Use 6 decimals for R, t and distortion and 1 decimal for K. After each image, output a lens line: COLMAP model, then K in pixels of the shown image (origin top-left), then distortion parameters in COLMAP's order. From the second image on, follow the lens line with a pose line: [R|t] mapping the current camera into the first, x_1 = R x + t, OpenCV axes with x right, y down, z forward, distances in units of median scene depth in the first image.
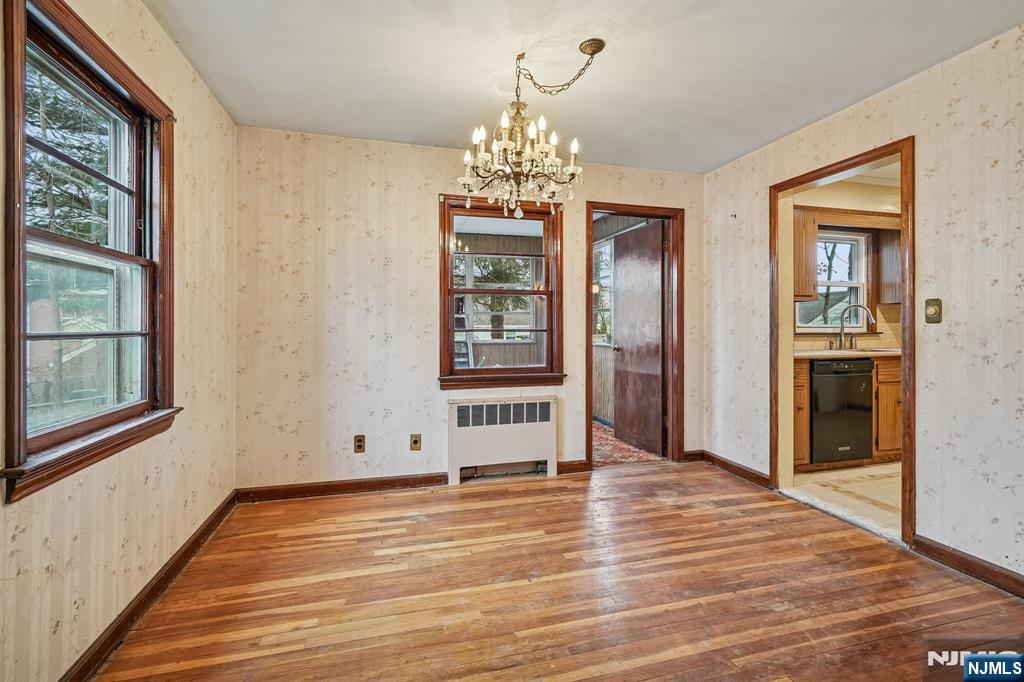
lens RADIAL K [[468.8, 0, 513.2], [0, 468.8, 331.0], [0, 0, 1]] dist [0.001638, 0.000005]
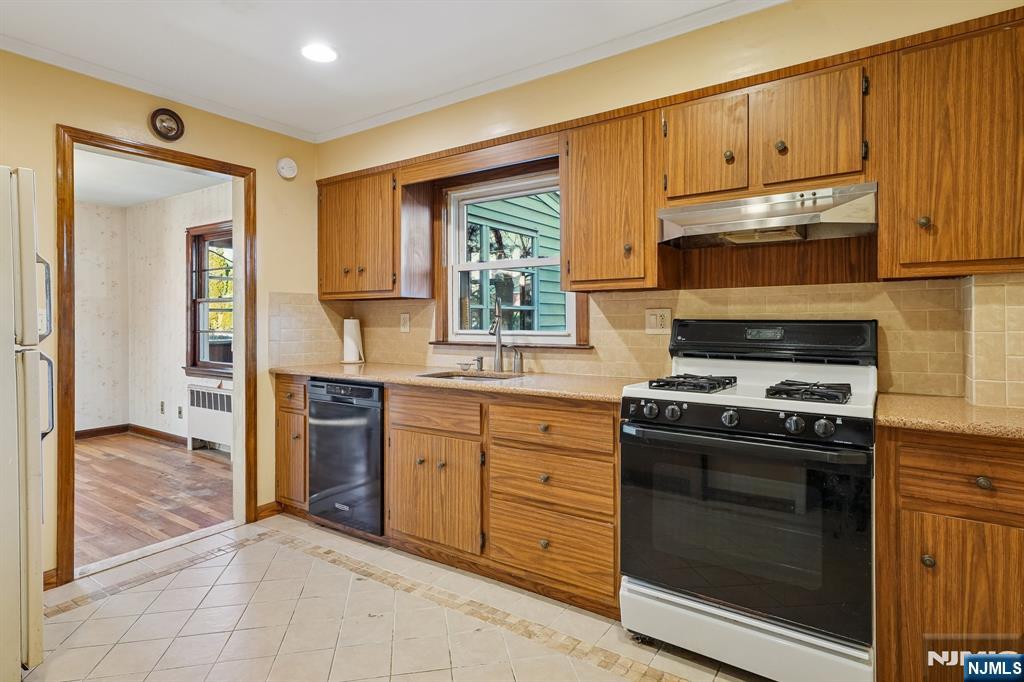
lens RADIAL K [[538.1, 0, 511.4], [0, 538.1, 319.7], [0, 0, 1]] dist [0.001126, 0.000043]
pose [[0.643748, 0.001239, -0.765236, 1.233451], [-0.003968, 0.999991, -0.001718, -0.027041], [0.765227, 0.004142, 0.643747, 0.554340]]
